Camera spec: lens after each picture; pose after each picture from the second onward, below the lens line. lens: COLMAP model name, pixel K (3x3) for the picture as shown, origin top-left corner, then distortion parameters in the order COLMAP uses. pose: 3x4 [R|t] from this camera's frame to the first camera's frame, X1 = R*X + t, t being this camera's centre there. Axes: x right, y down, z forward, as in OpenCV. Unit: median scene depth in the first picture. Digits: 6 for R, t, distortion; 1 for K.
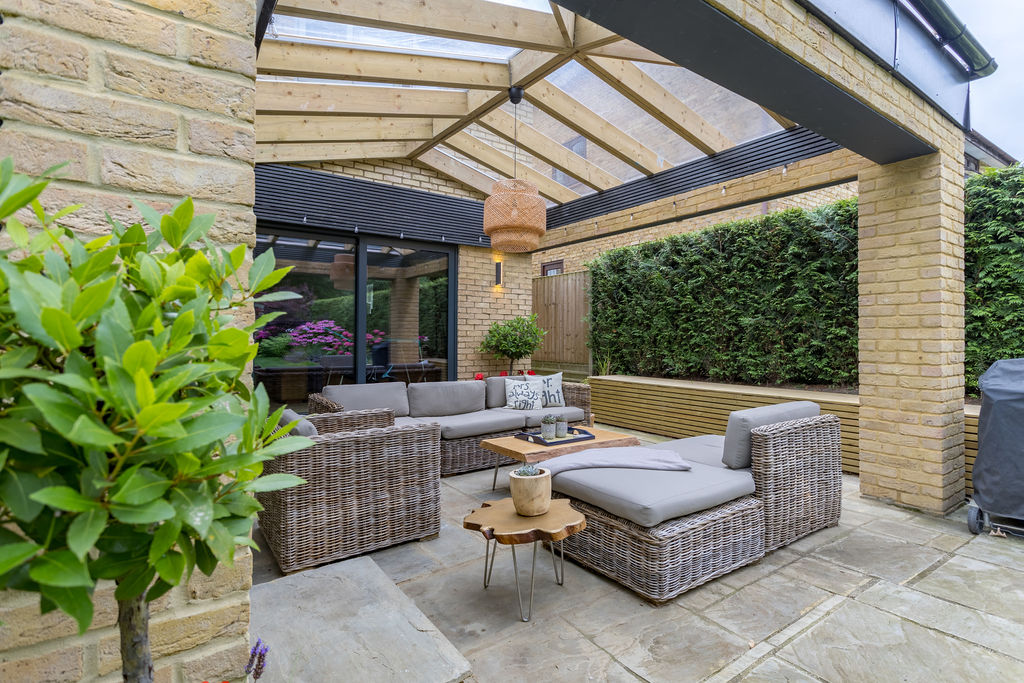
lens RADIAL K [[492.8, 0, 504.1], [0, 492.8, 335.0], [0, 0, 1]] dist [0.000735, 0.000068]
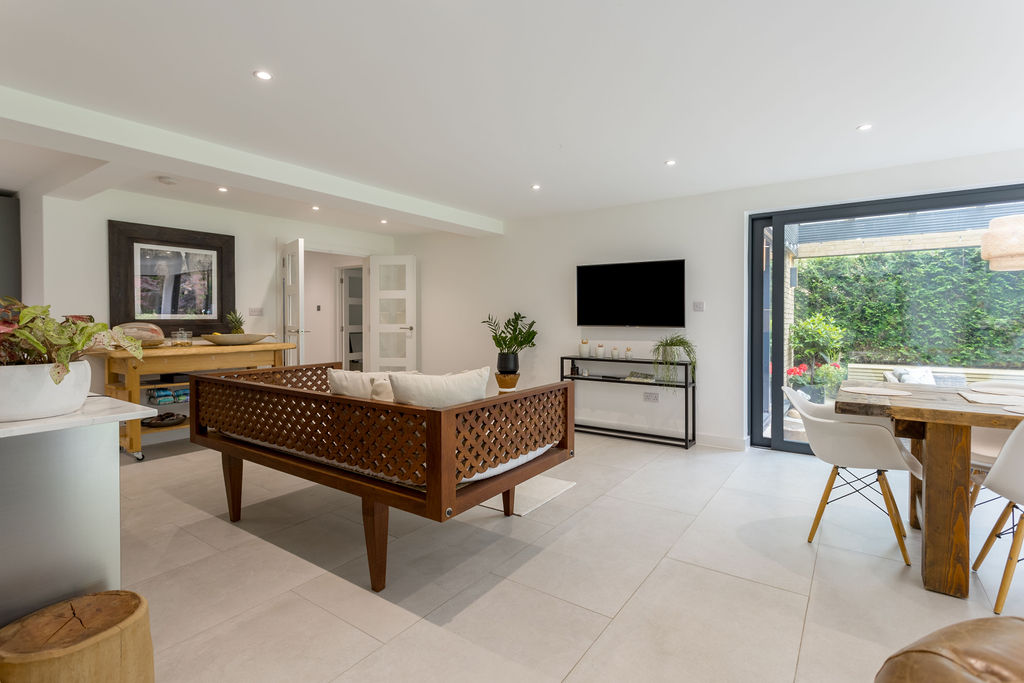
lens RADIAL K [[492.8, 0, 504.1], [0, 492.8, 335.0], [0, 0, 1]] dist [0.000735, 0.000068]
pose [[0.940191, -0.014756, 0.340329, -1.171163], [0.002779, 0.999360, 0.035652, -0.040505], [-0.340637, -0.032574, 0.939630, 0.198056]]
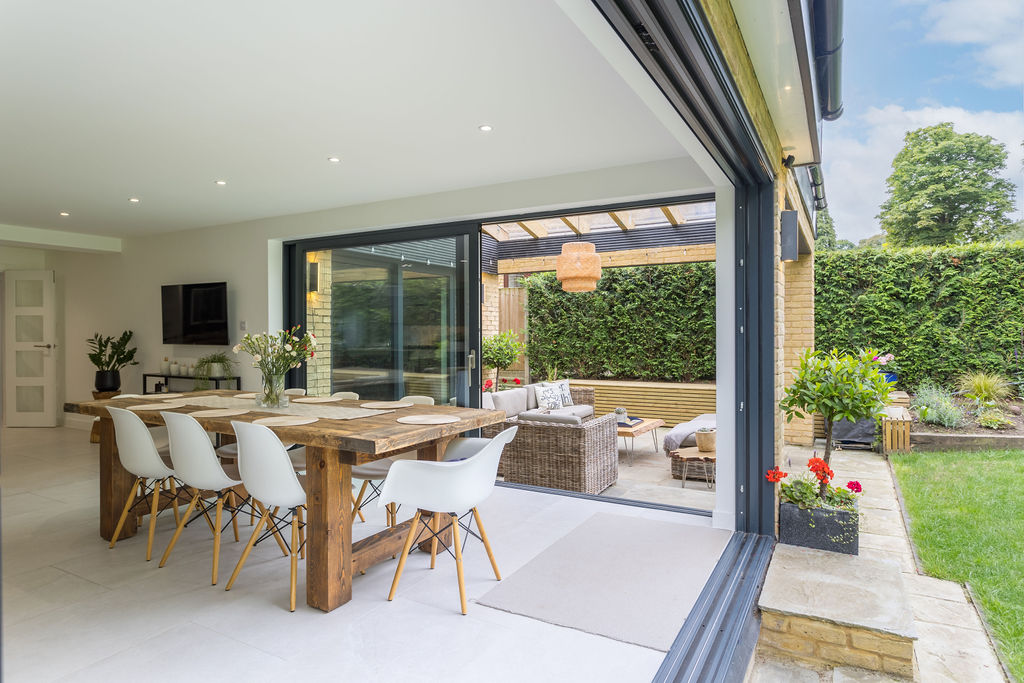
lens RADIAL K [[589.0, 0, 512.0], [0, 589.0, 341.5], [0, 0, 1]] dist [-0.025751, 0.000149]
pose [[0.899155, -0.012863, 0.437442, -0.616959], [0.004968, 0.999804, 0.019189, -0.046659], [-0.437603, -0.015081, 0.899042, -0.280694]]
